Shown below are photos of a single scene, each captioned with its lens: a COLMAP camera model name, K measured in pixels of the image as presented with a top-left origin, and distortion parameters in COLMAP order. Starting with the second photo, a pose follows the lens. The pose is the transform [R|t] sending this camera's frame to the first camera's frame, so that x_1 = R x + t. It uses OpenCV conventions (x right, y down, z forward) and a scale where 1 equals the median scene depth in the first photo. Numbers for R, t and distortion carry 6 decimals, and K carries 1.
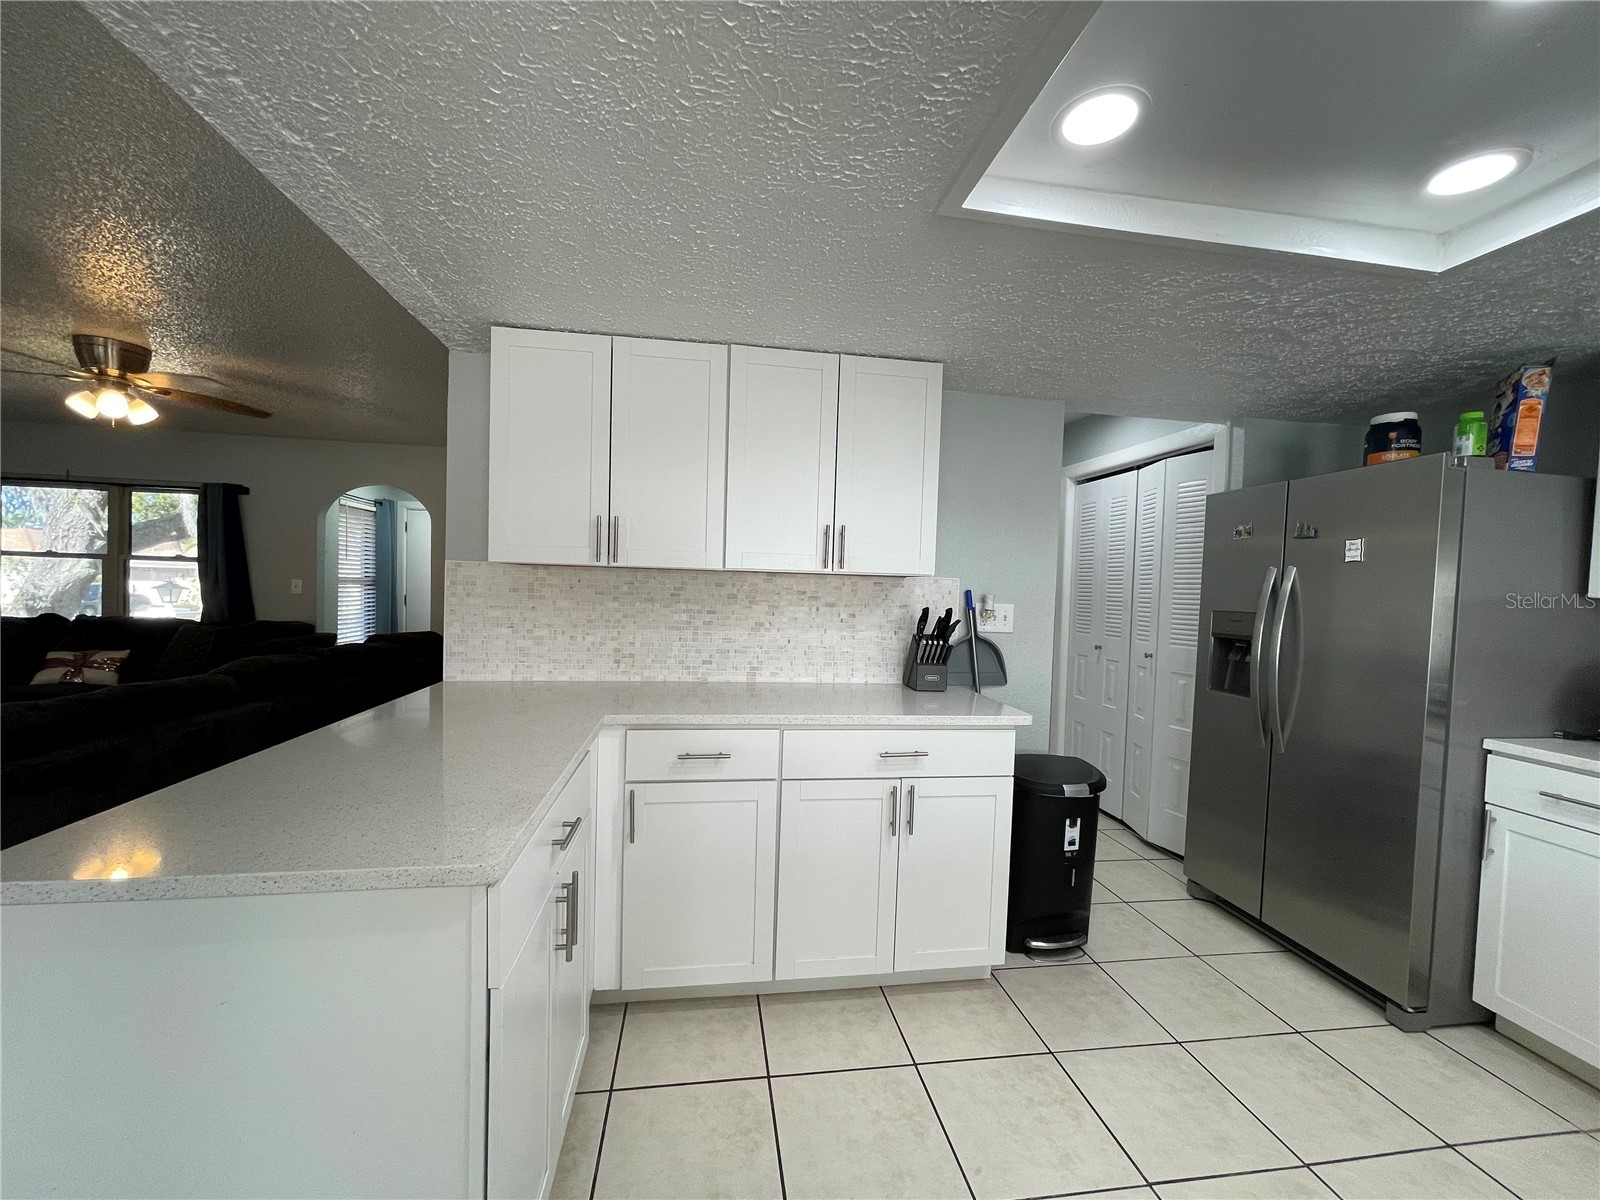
lens RADIAL K [[643.6, 0, 801.3], [0, 643.6, 607.4], [0, 0, 1]] dist [0.000784, 0.000020]
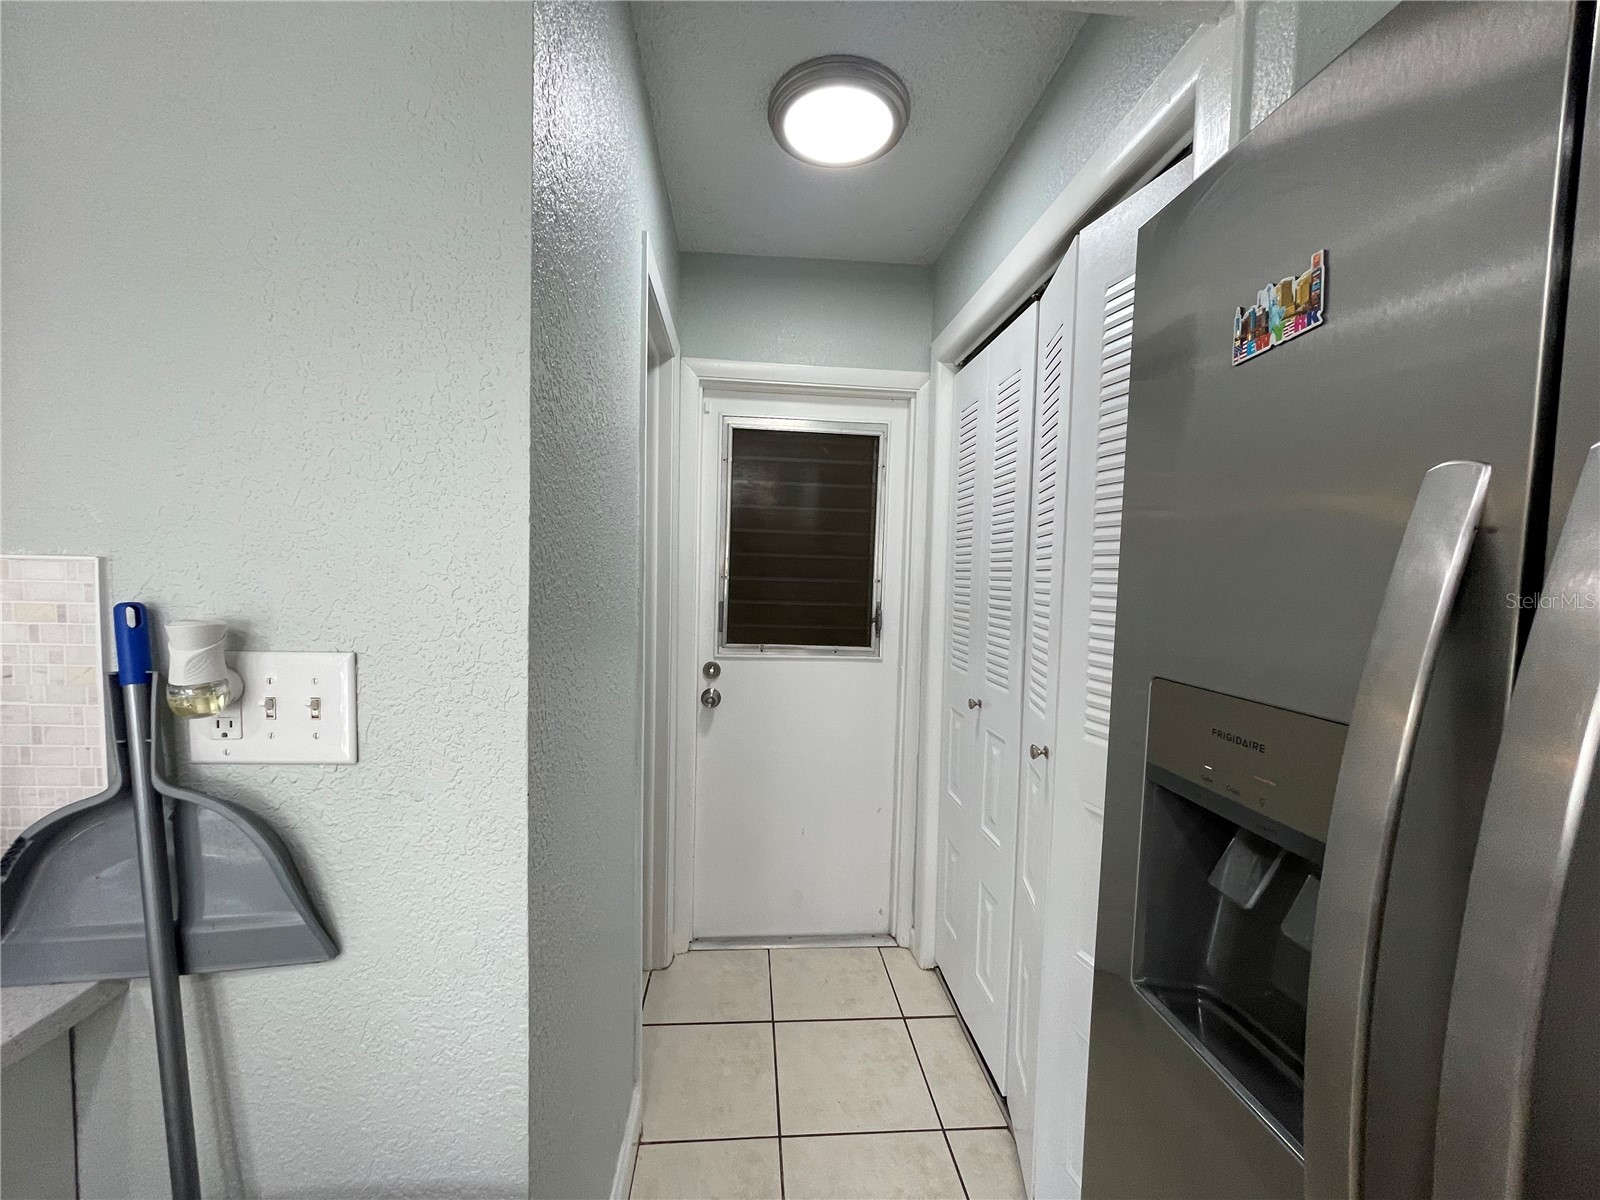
lens RADIAL K [[643.6, 0, 801.3], [0, 643.6, 607.4], [0, 0, 1]] dist [0.000784, 0.000020]
pose [[0.997939, -0.007245, -0.063760, 0.563085], [0.008468, 0.999785, 0.018931, -0.030648], [0.063609, -0.019432, 0.997786, 0.806113]]
